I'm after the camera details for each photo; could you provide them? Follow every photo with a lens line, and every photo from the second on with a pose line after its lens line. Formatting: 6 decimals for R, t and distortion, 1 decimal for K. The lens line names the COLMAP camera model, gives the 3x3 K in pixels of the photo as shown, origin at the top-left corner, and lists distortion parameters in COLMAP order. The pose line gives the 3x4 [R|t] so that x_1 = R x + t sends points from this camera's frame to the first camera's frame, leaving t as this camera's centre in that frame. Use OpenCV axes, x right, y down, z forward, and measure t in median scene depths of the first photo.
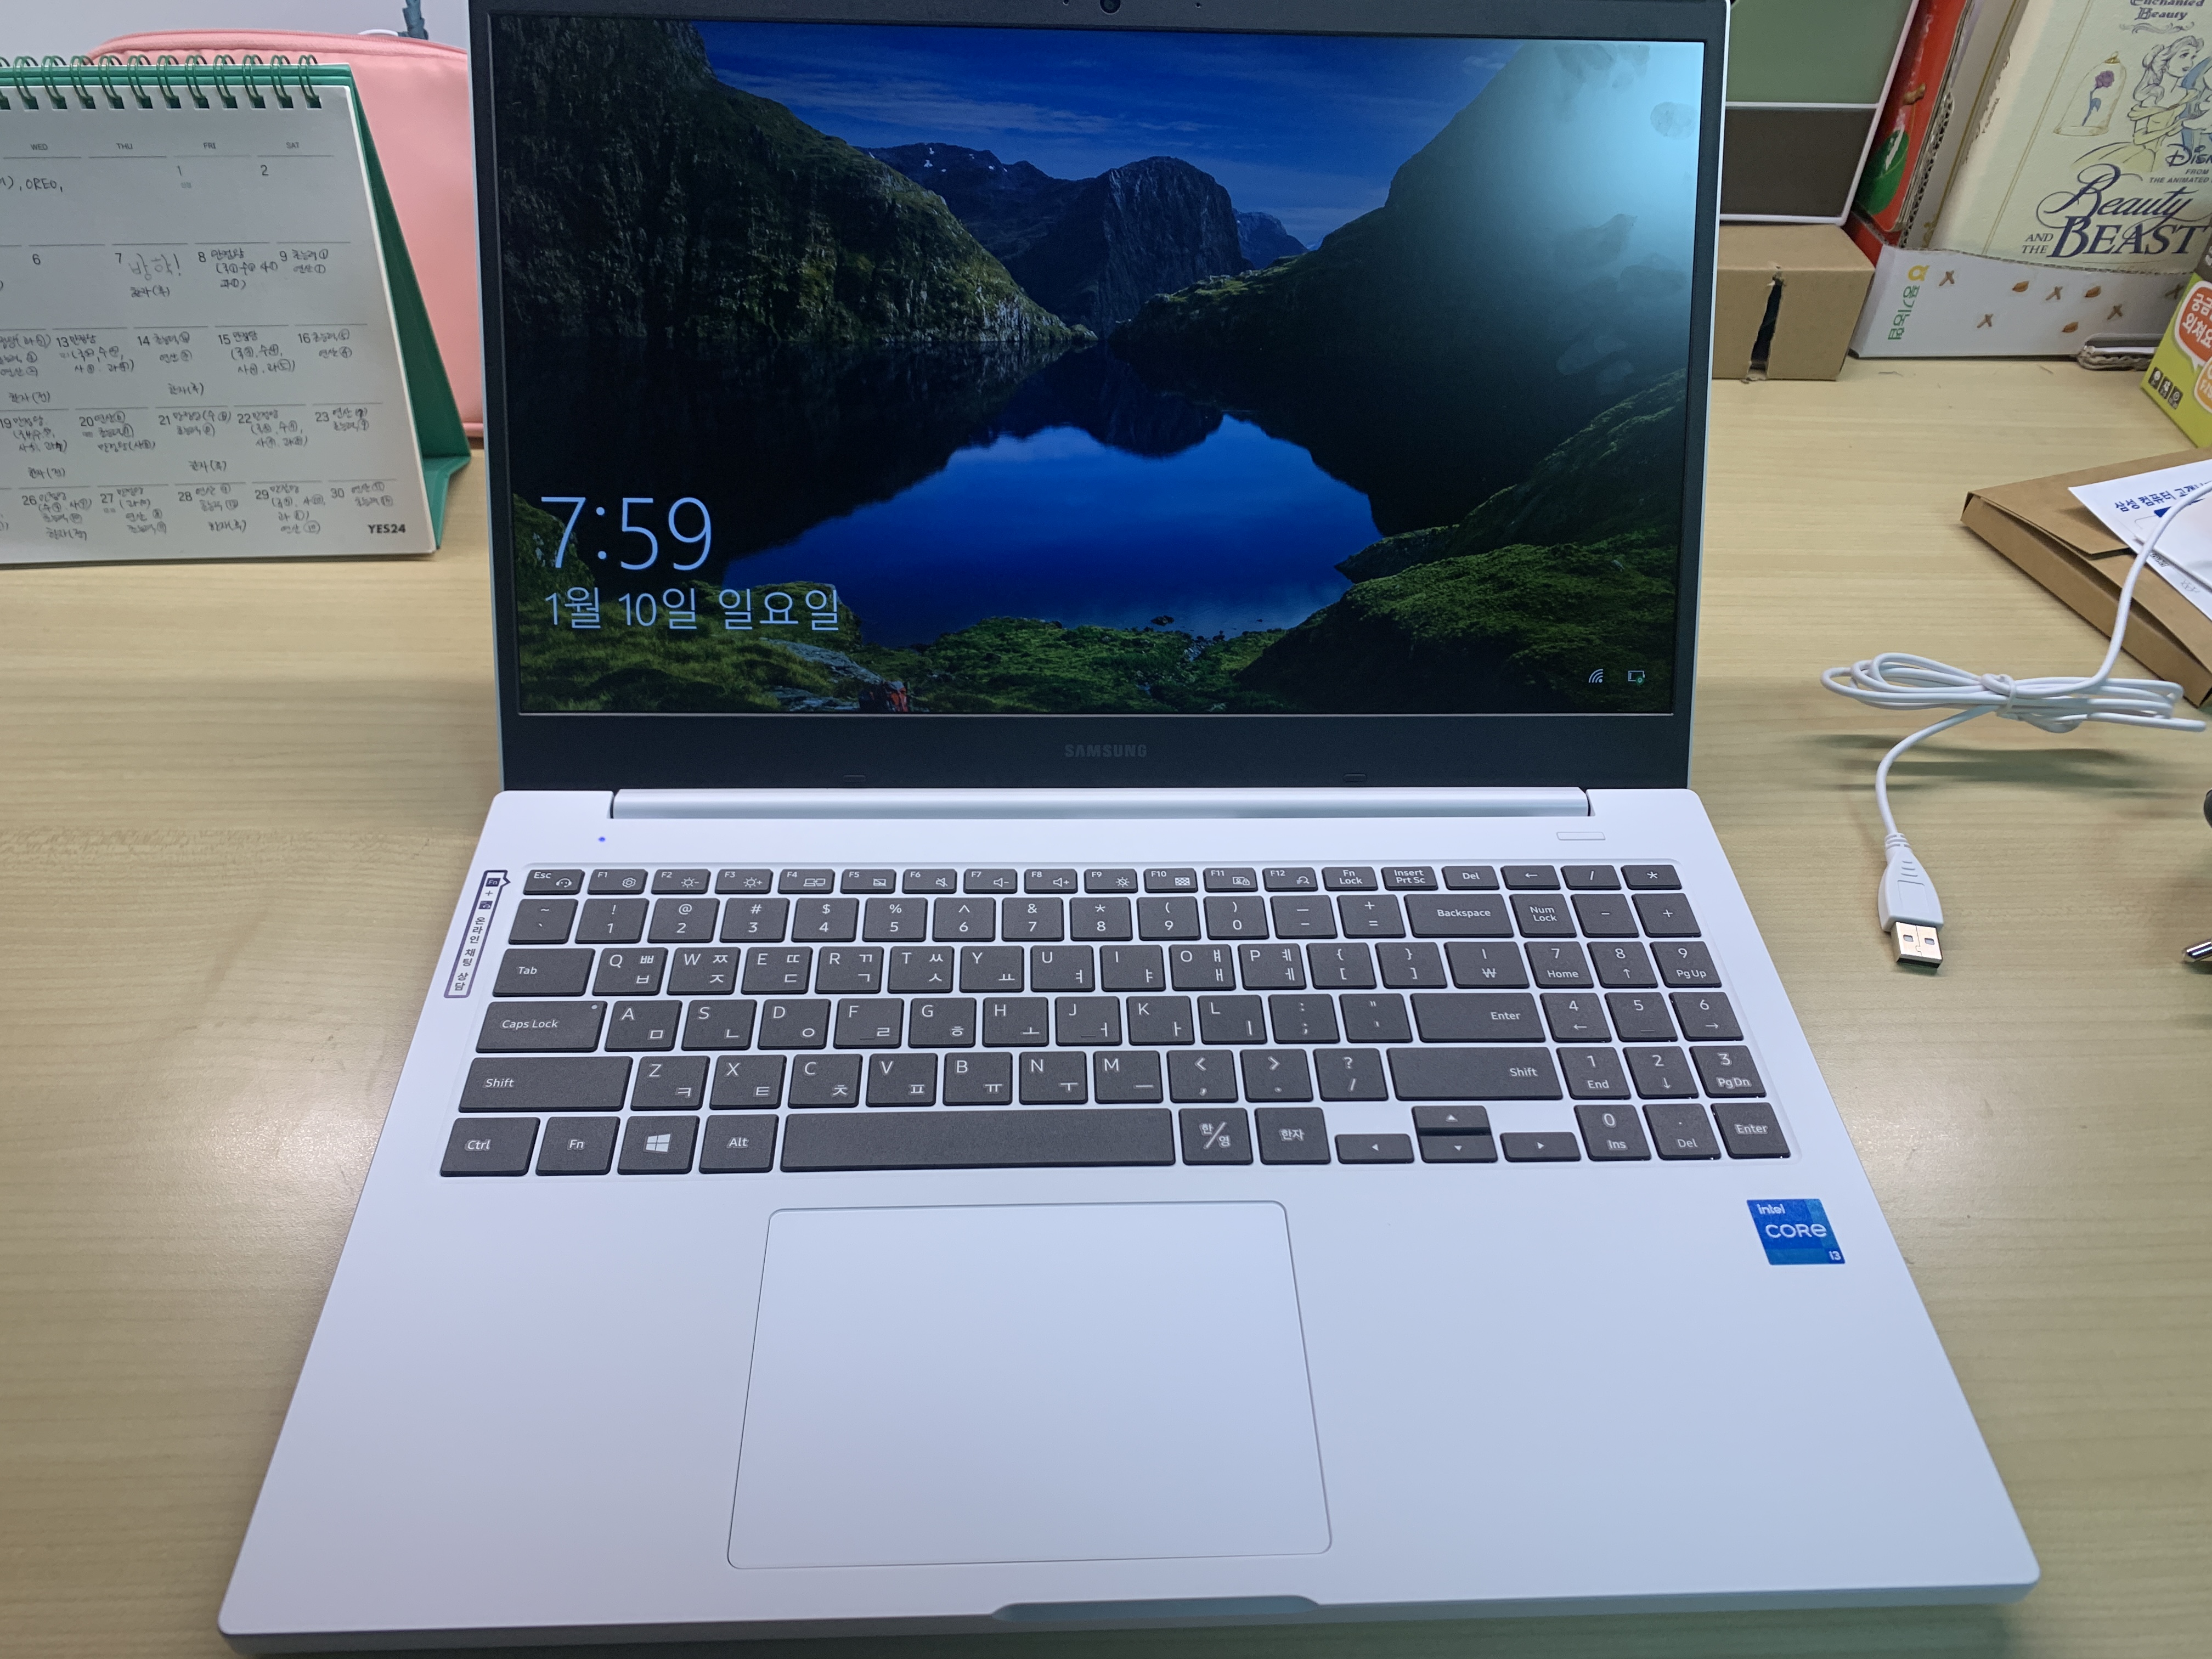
lens RADIAL K [[1674.1, 0, 1061.7], [0, 1674.1, 828.9], [0, 0, 1]] dist [0.004567, 0.002026]
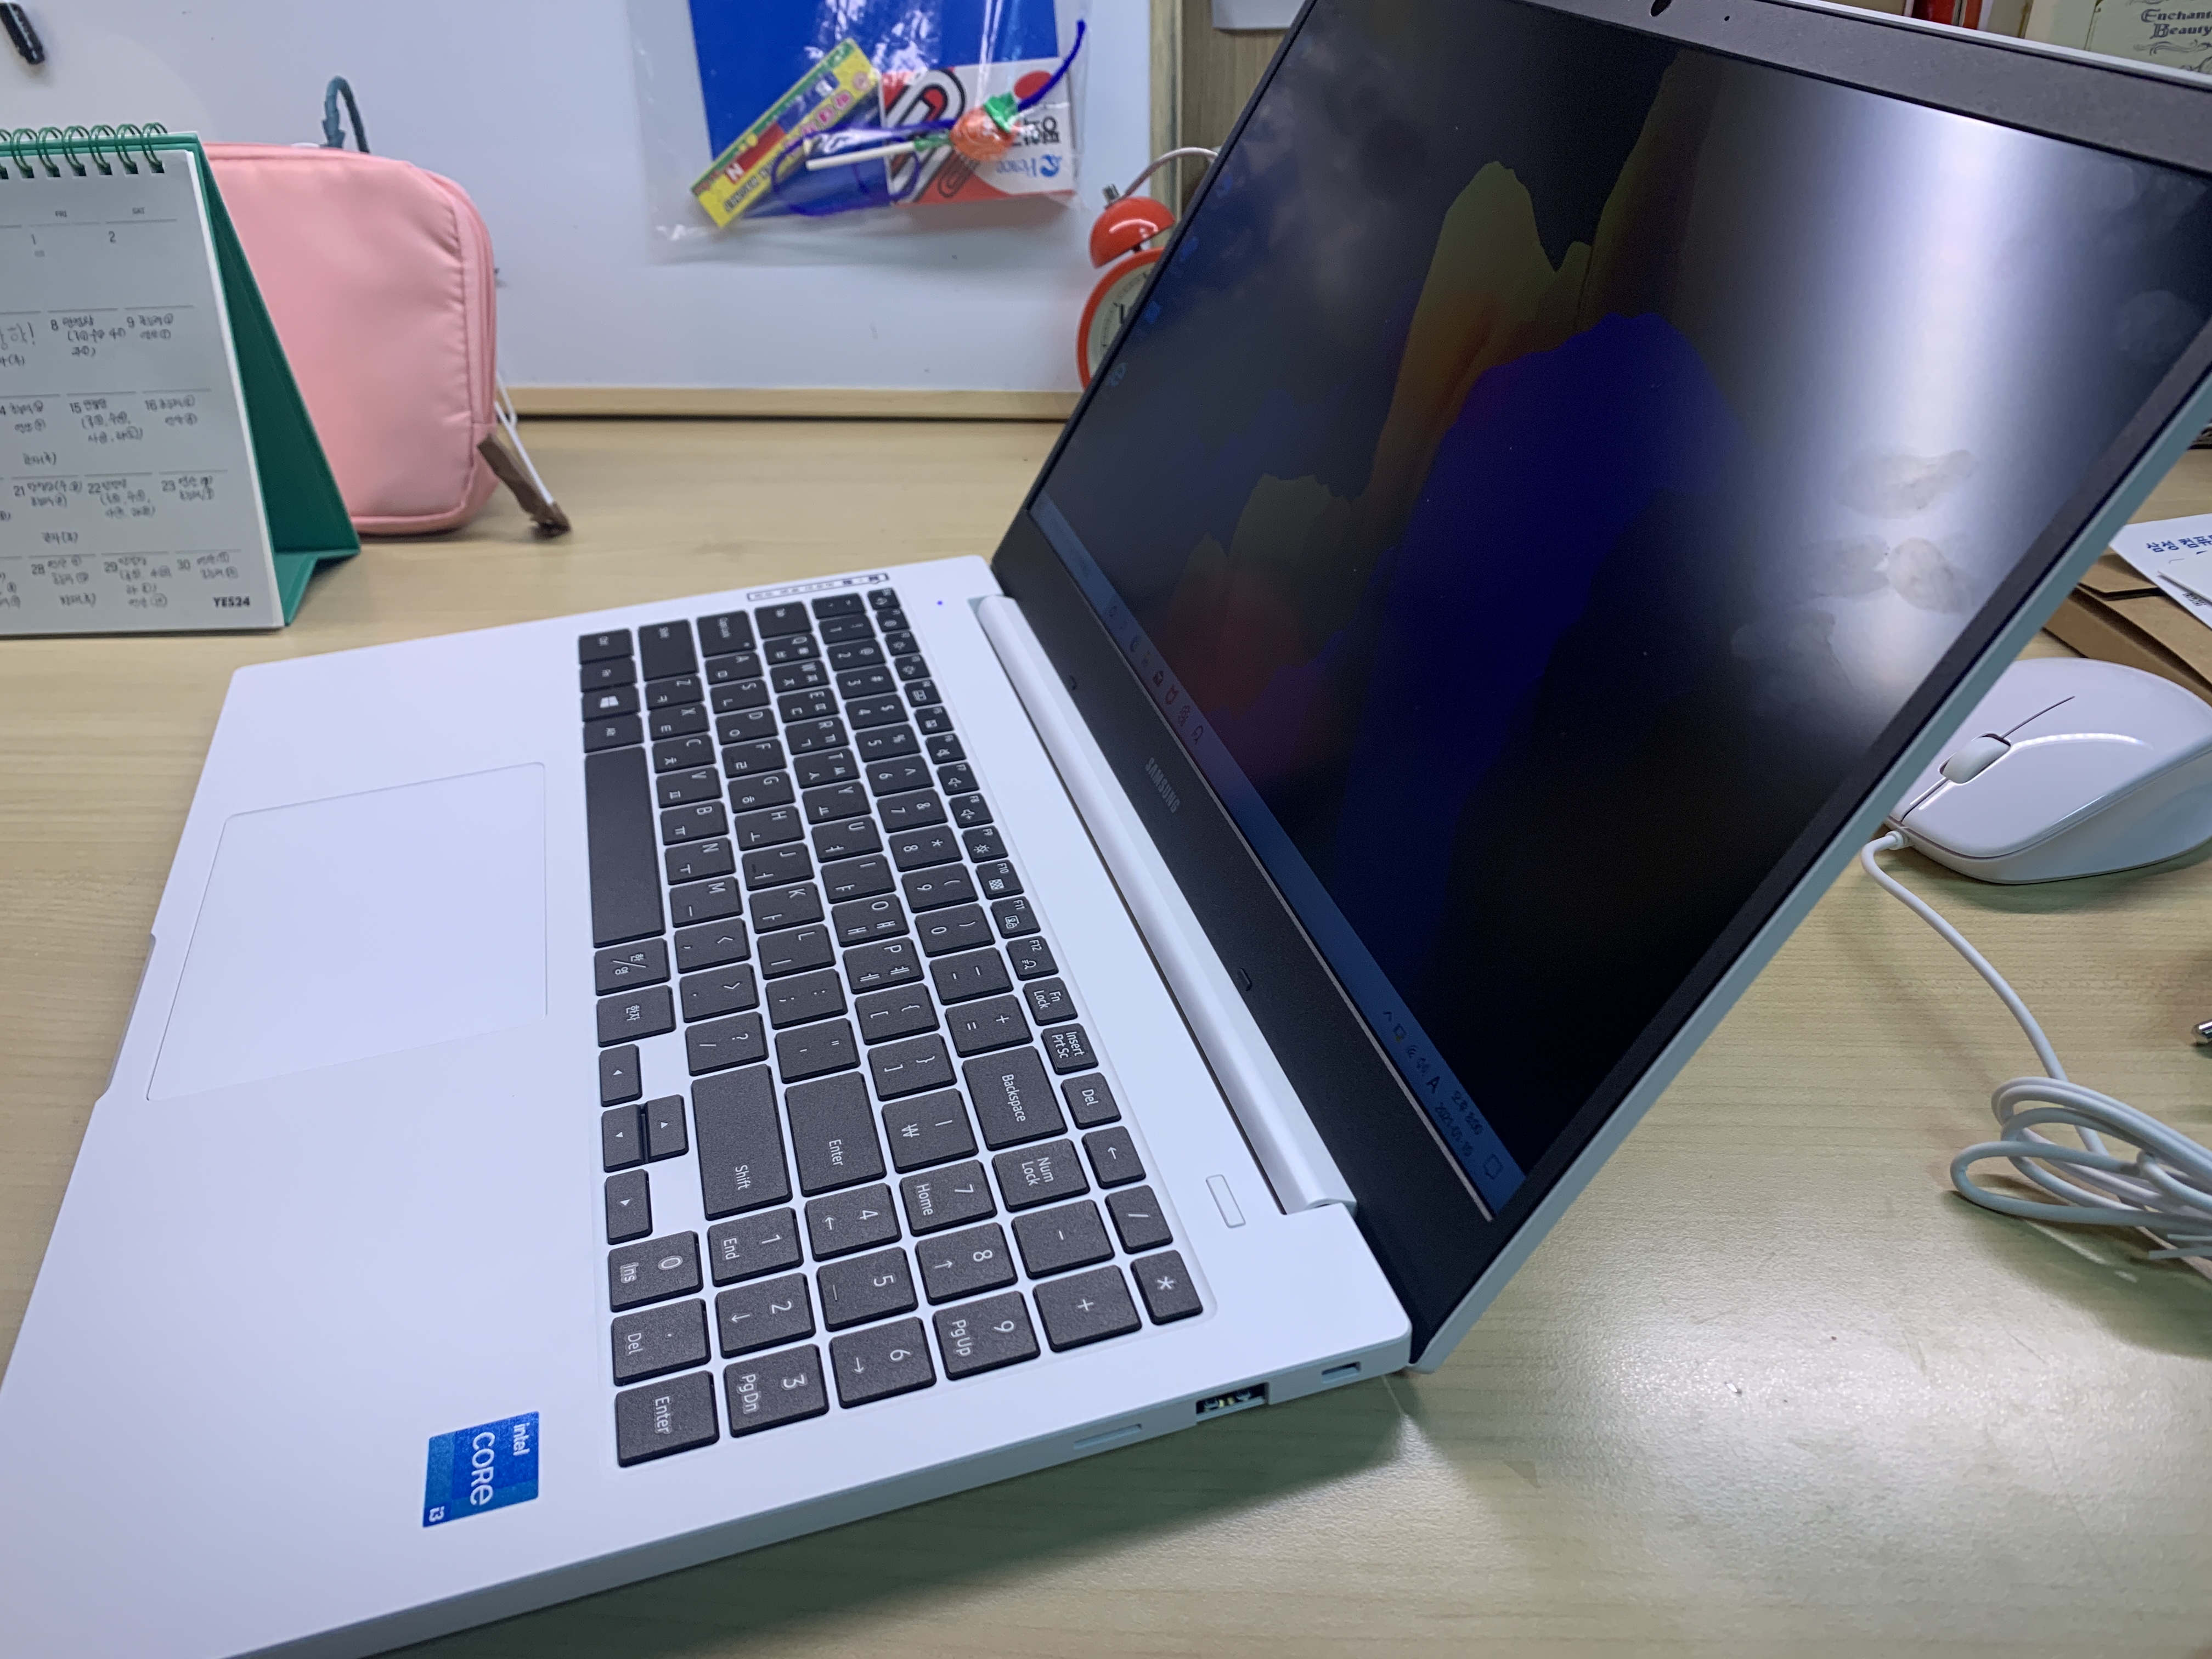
lens RADIAL K [[1674.1, 0, 1061.7], [0, 1674.1, 828.9], [0, 0, 1]] dist [0.004567, 0.002026]
pose [[0.991252, 0.006286, -0.131835, 0.208806], [-0.027590, 0.986666, -0.160402, 0.095883], [0.129069, 0.162636, 0.978208, 0.140977]]
